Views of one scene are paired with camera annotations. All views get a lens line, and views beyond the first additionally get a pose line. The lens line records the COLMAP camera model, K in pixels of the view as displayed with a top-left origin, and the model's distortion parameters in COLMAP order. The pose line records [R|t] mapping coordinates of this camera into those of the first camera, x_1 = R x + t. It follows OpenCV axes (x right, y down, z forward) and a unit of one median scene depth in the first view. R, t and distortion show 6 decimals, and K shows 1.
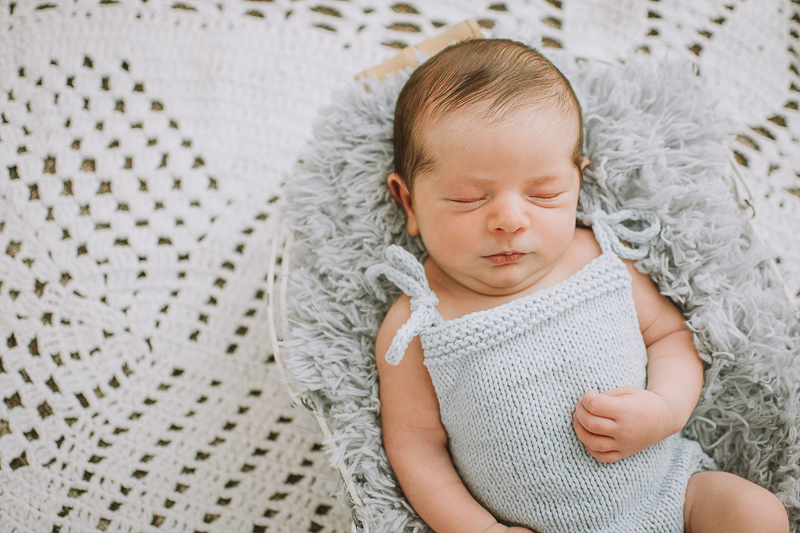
lens RADIAL K [[1131.2, 0, 400.0], [0, 1131.2, 266.5], [0, 0, 1]] dist [-0.183880, -0.007453]
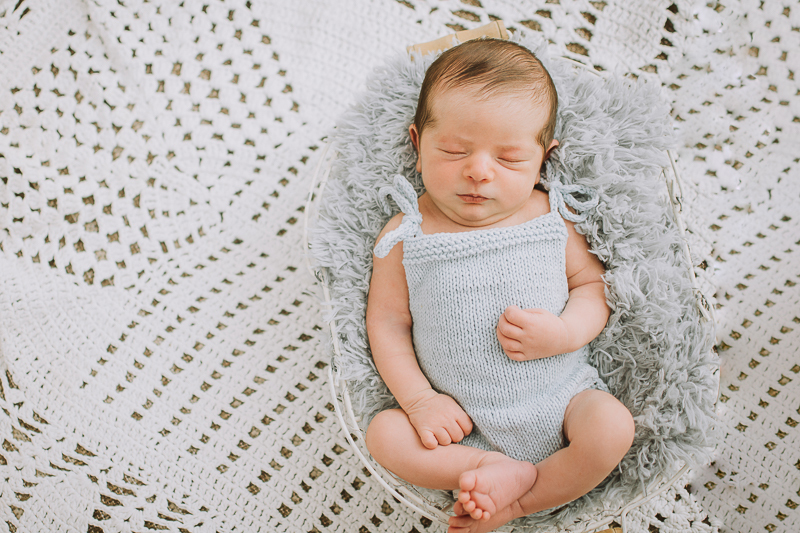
lens RADIAL K [[1208.4, 0, 368.6], [0, 1208.4, 253.3], [0, 0, 1]] dist [-0.189974, -0.157849]
pose [[0.968429, 0.209115, -0.135703, 0.167360], [-0.205610, 0.977836, 0.039510, 0.023392], [0.140958, -0.010361, 0.989961, -0.438960]]
